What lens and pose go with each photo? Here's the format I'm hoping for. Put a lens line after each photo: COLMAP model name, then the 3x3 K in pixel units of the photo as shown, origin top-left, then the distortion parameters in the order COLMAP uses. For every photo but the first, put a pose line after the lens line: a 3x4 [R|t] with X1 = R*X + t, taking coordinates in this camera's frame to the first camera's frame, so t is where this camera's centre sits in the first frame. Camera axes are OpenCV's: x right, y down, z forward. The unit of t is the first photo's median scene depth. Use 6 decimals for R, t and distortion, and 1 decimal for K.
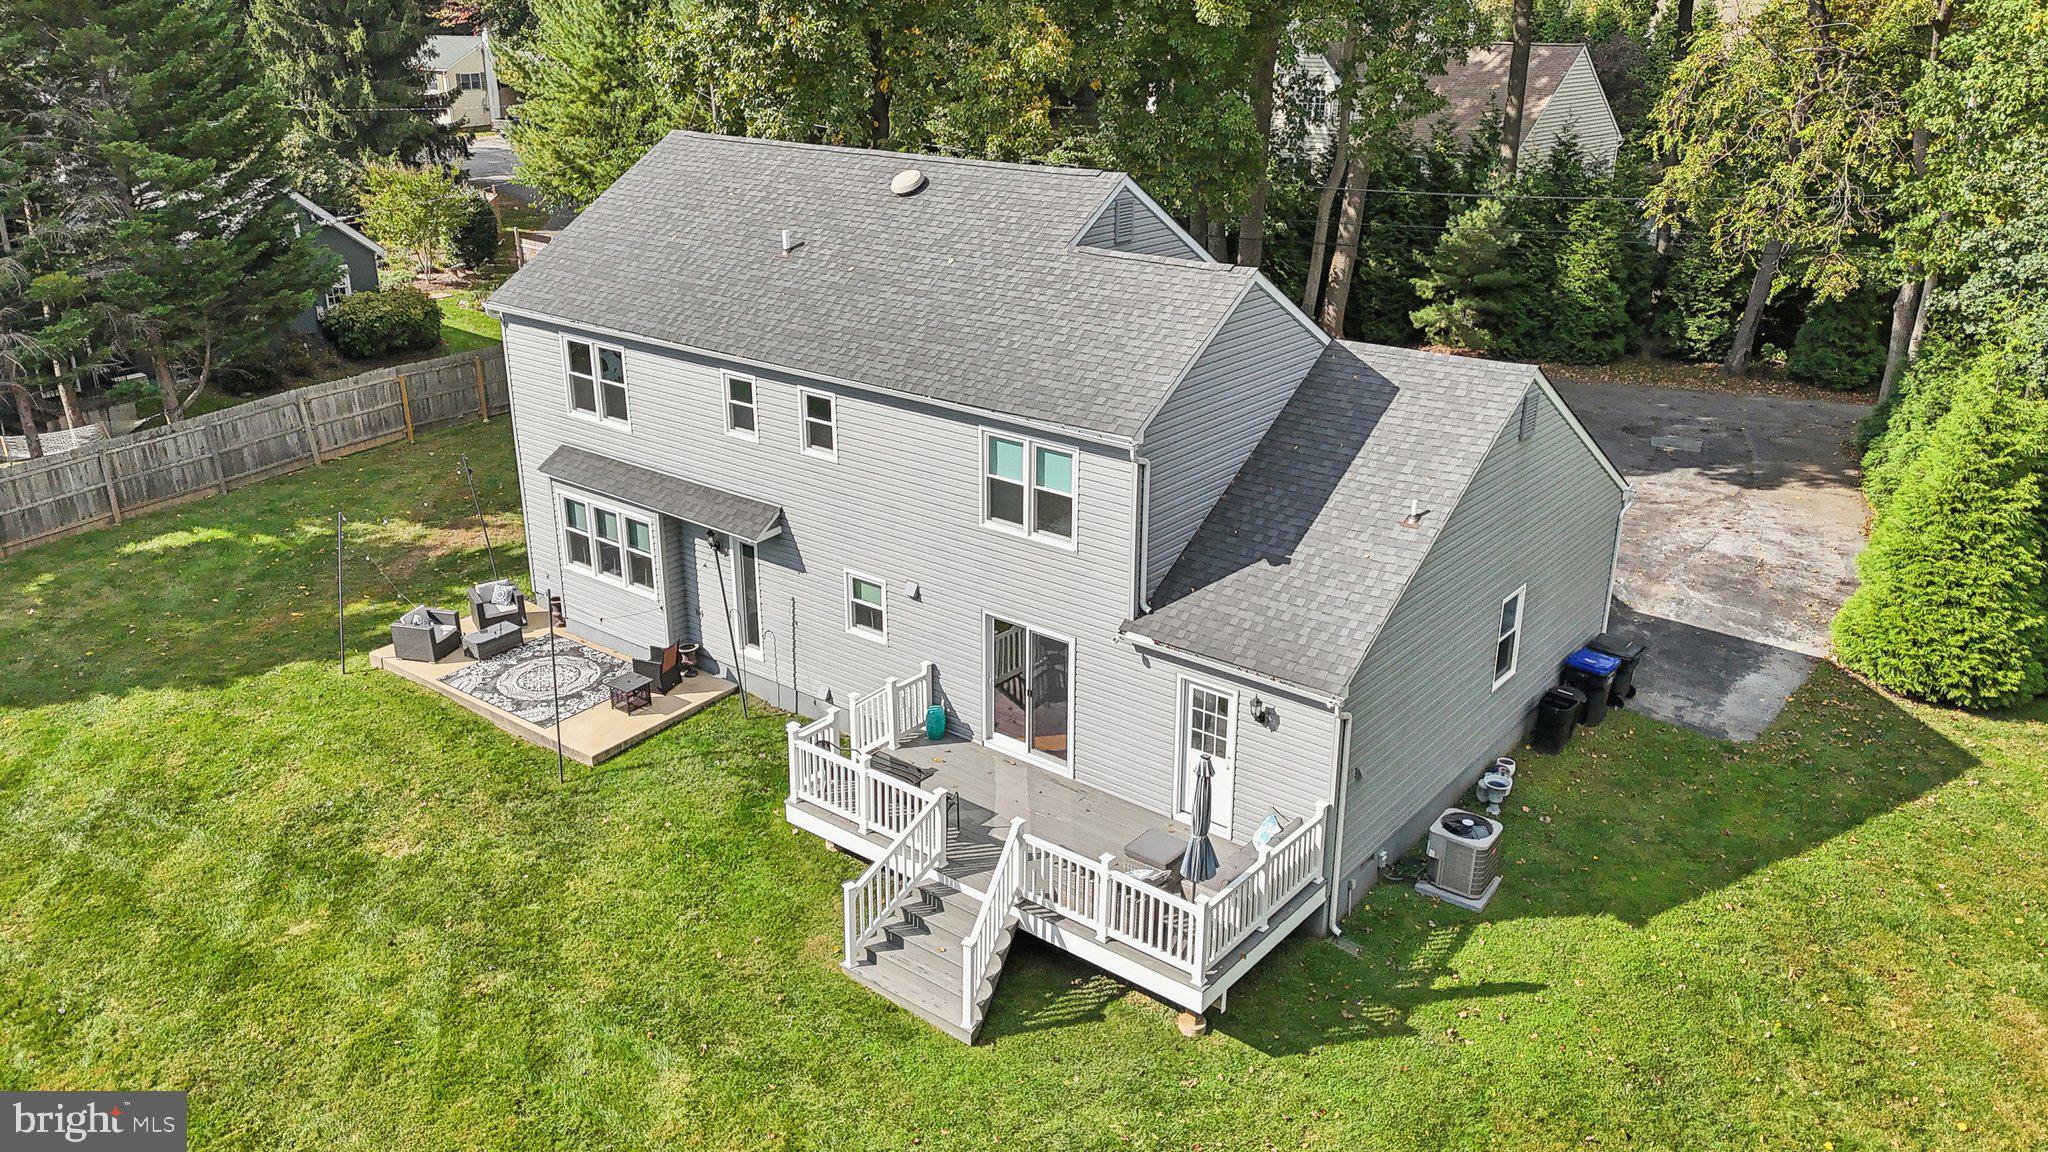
lens RADIAL K [[1562.5, 0, 1085.3], [0, 1562.5, 578.8], [0, 0, 1]] dist [0.083960, -0.001222]
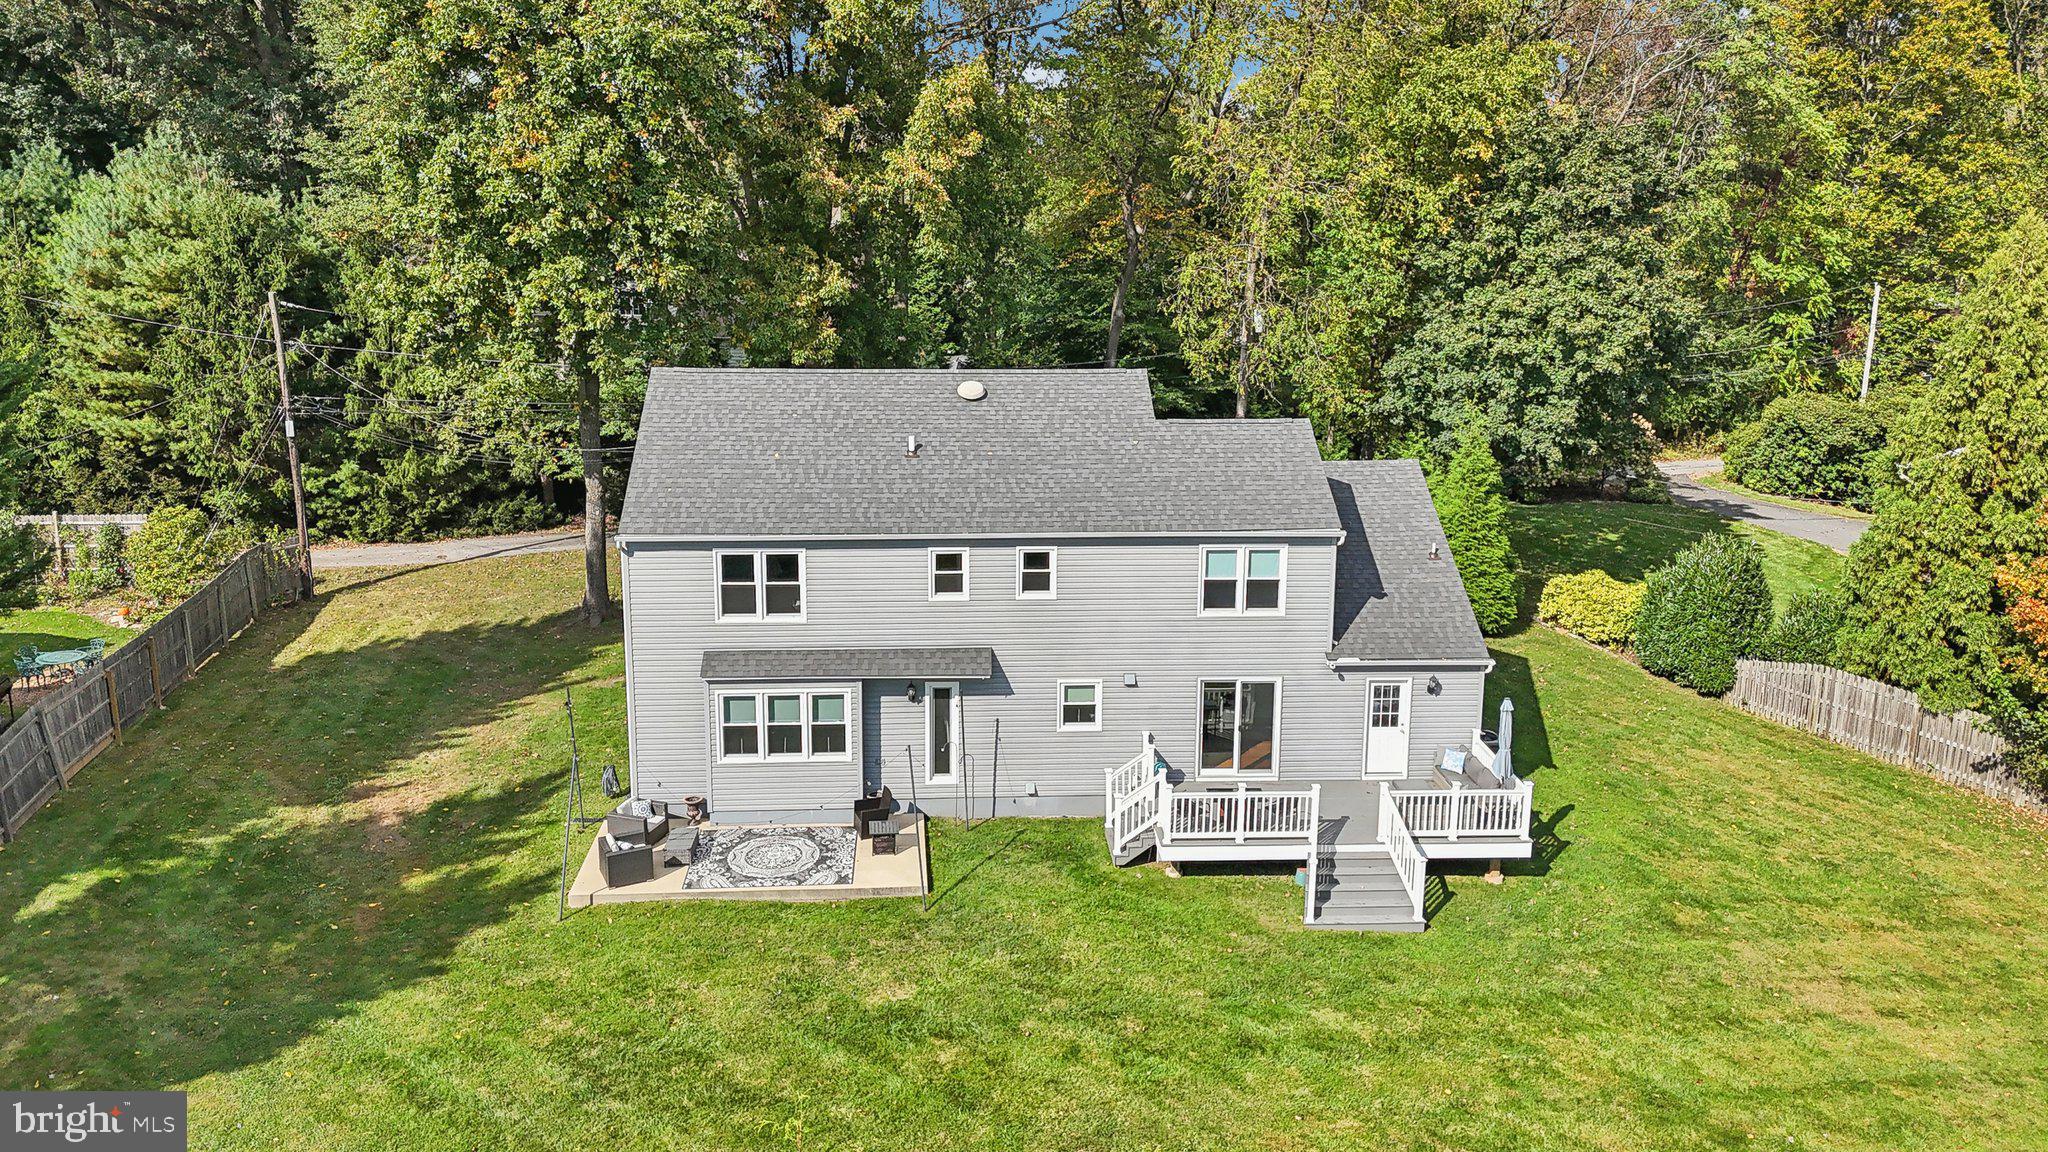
lens RADIAL K [[1535.3, 0, 1068.1], [0, 1535.3, 467.2], [0, 0, 1]] dist [0.078690, -0.098650]
pose [[0.742083, -0.123948, 0.658748, -0.892547], [0.231924, 0.969534, -0.078839, -0.070019], [-0.628907, 0.211284, 0.748222, 0.005623]]
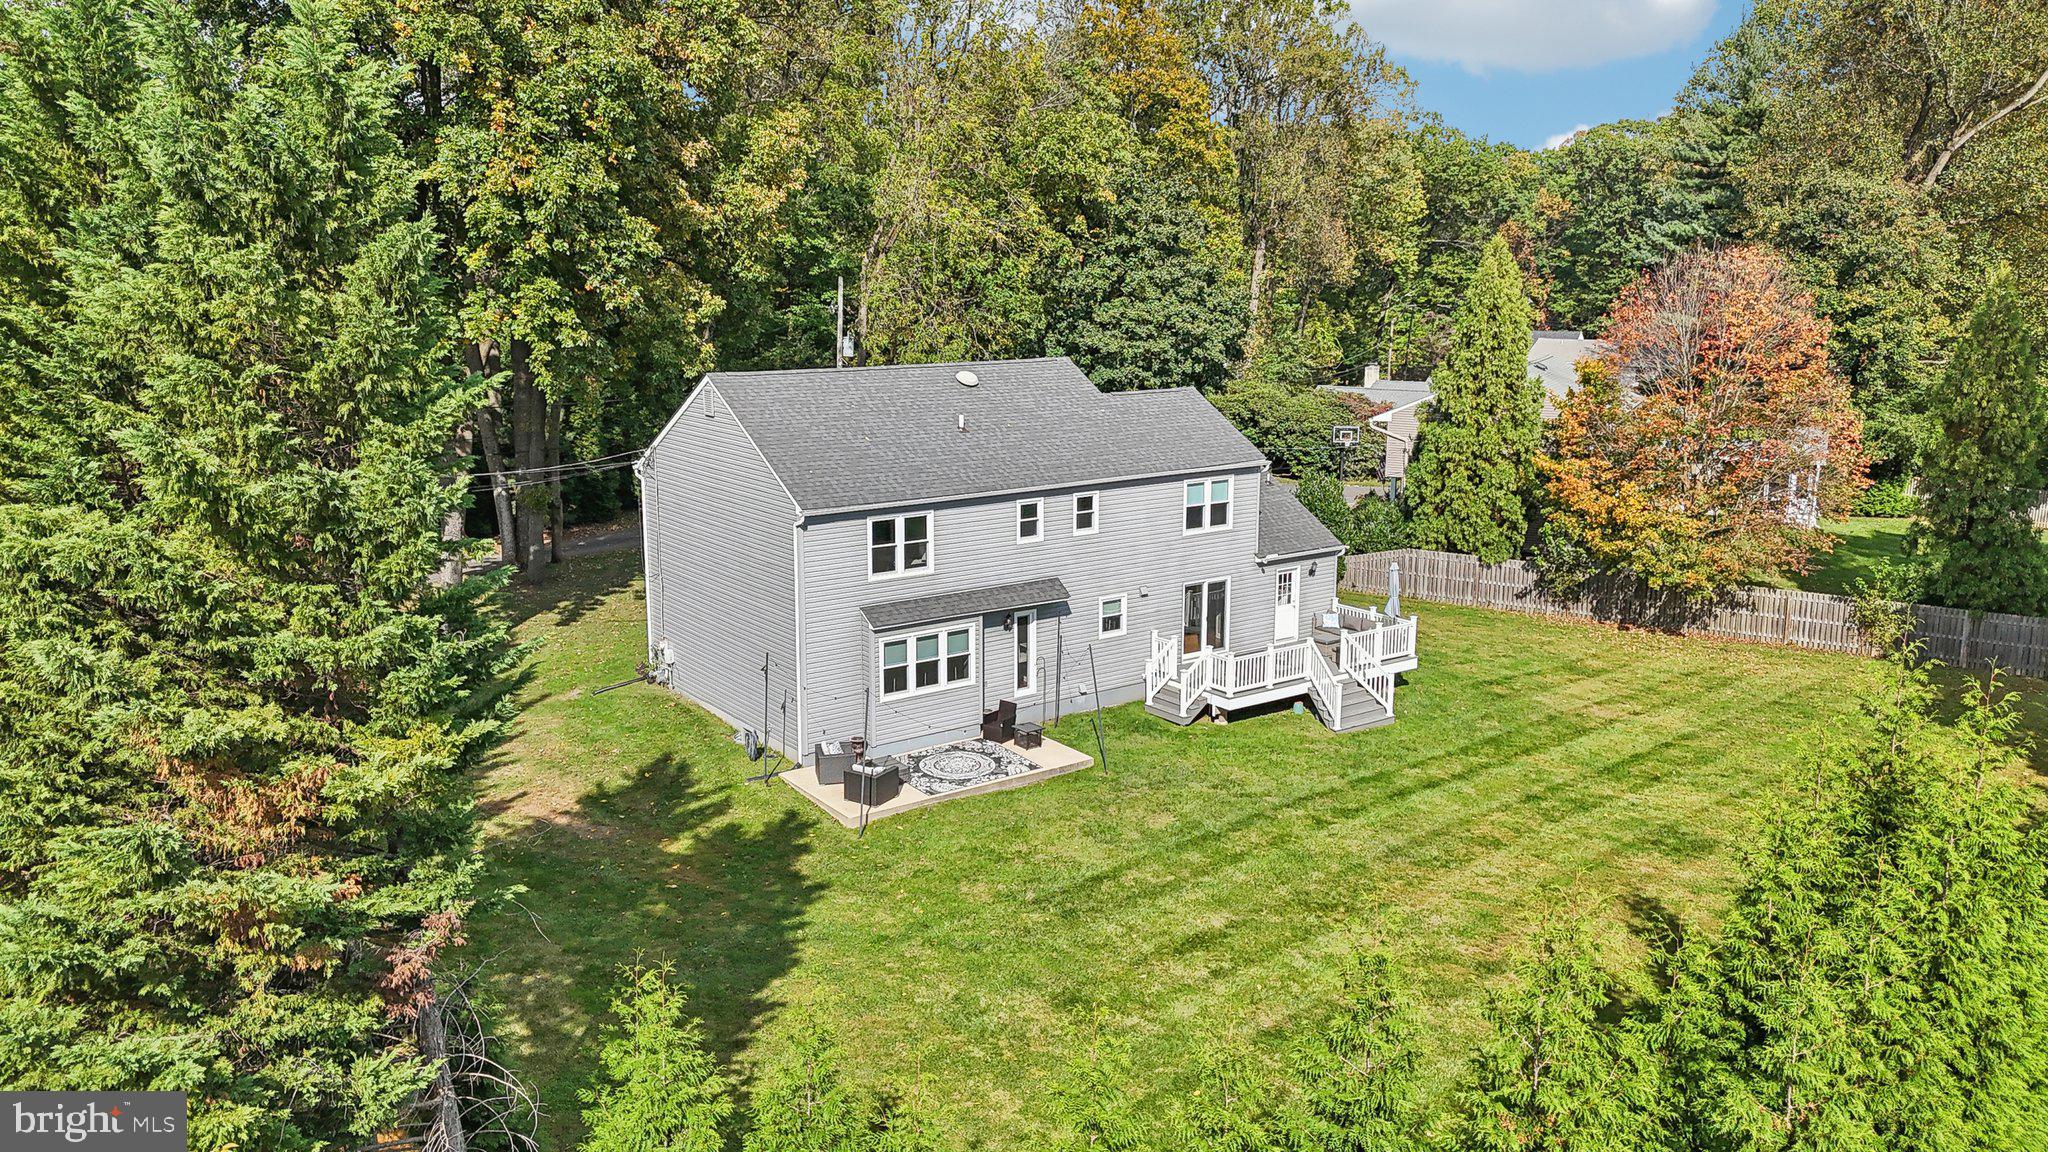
lens RADIAL K [[1535.3, 0, 1068.1], [0, 1535.3, 467.2], [0, 0, 1]] dist [0.078690, -0.098650]
pose [[0.258504, -0.145559, 0.954981, -1.551627], [0.335551, 0.940556, 0.052530, -0.213620], [-0.905860, 0.306865, 0.291980, 0.480939]]
